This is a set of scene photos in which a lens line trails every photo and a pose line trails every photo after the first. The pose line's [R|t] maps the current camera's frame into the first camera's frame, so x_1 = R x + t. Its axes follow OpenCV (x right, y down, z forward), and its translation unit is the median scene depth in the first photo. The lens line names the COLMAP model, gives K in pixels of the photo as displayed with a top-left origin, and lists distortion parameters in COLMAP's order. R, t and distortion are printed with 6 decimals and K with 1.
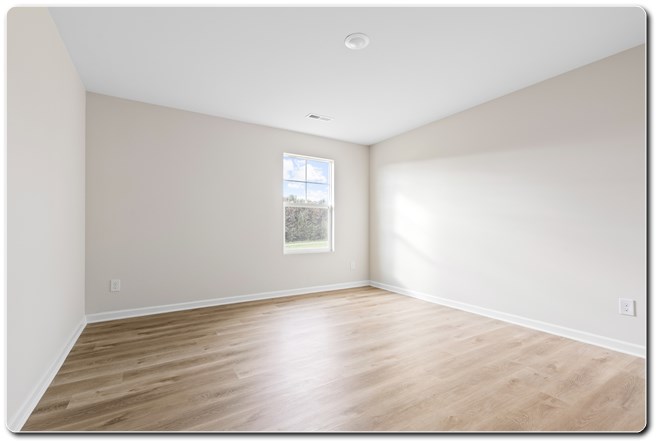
lens RADIAL K [[291.1, 0, 328.9], [0, 291.1, 225.6], [0, 0, 1]] dist [0.009138, -0.000037]
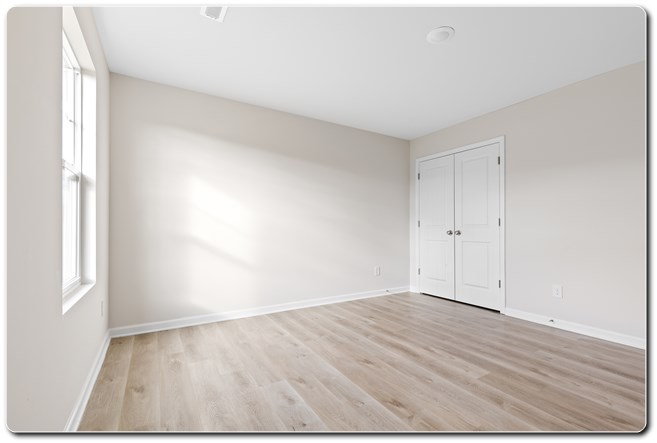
lens RADIAL K [[291.1, 0, 329.9], [0, 291.1, 224.5], [0, 0, 1]] dist [0.009138, -0.000037]
pose [[0.028623, 0.014077, 0.999491, -0.648031], [0.002342, 0.999897, -0.014150, 0.015228], [-0.999588, 0.002746, 0.028587, 1.013457]]
